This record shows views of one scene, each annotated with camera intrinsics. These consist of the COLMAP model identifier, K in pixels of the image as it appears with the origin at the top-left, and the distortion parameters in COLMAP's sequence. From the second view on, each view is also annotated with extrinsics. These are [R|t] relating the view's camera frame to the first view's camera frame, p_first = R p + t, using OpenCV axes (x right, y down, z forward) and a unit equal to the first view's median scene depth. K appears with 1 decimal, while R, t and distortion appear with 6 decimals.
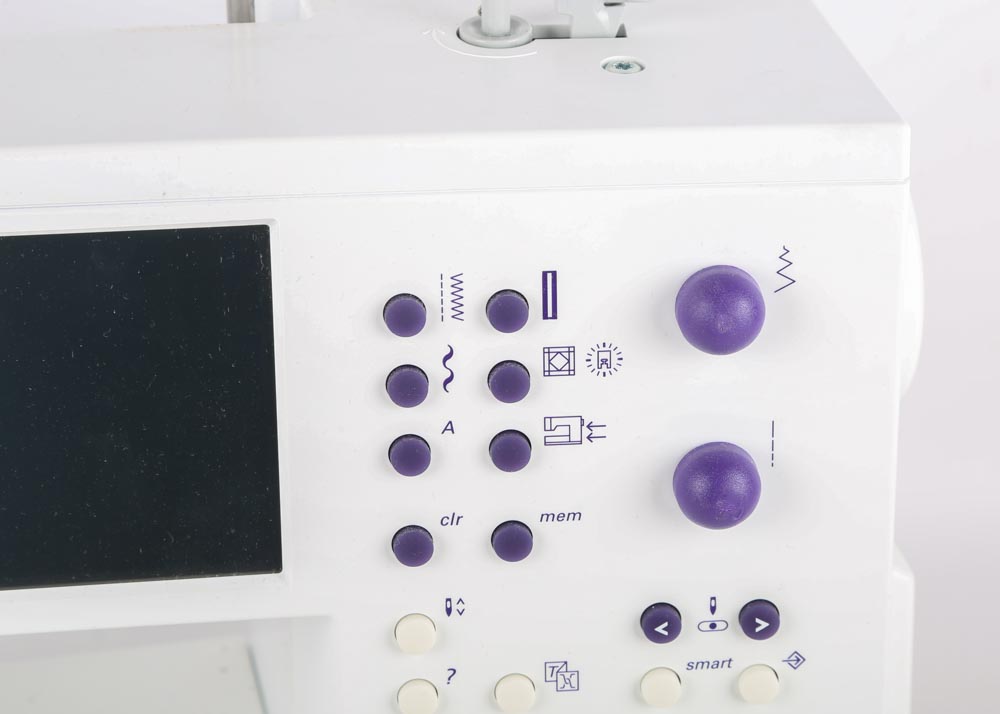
lens RADIAL K [[3147.7, 0, 500.0], [0, 3147.7, 357.0], [0, 0, 1]] dist [0.339948, 0.657005]
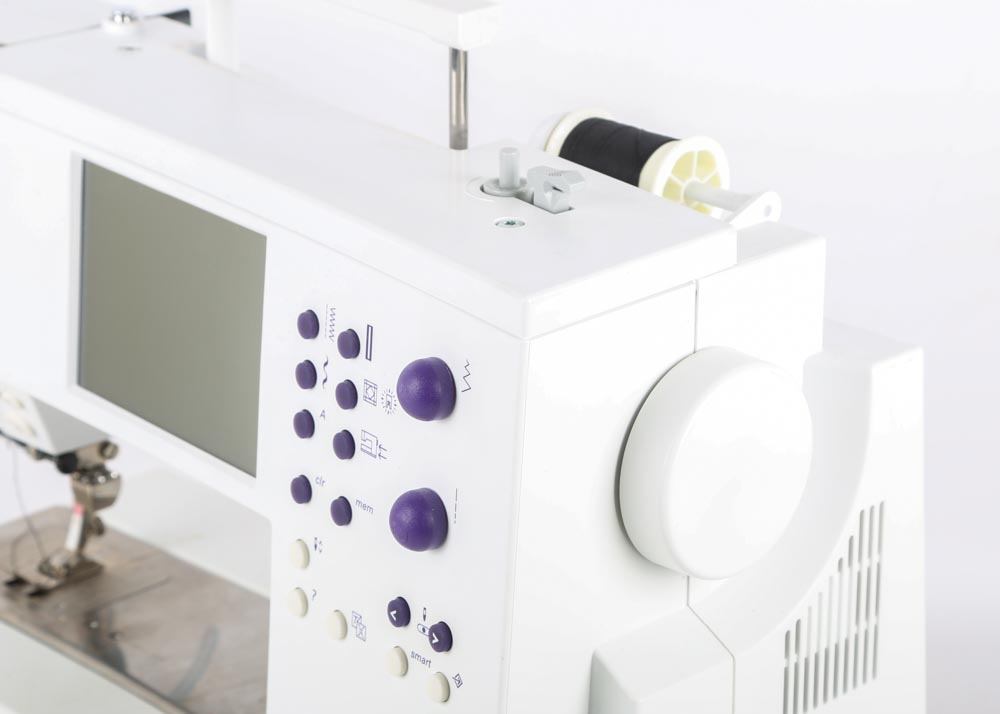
lens RADIAL K [[3147.7, 0, 500.0], [0, 3147.7, 357.0], [0, 0, 1]] dist [0.339948, 0.657005]
pose [[0.545599, 0.298572, -0.783056, 1.147924], [-0.393393, 0.916284, 0.075271, -0.142004], [0.739975, 0.266981, 0.617380, 0.158471]]
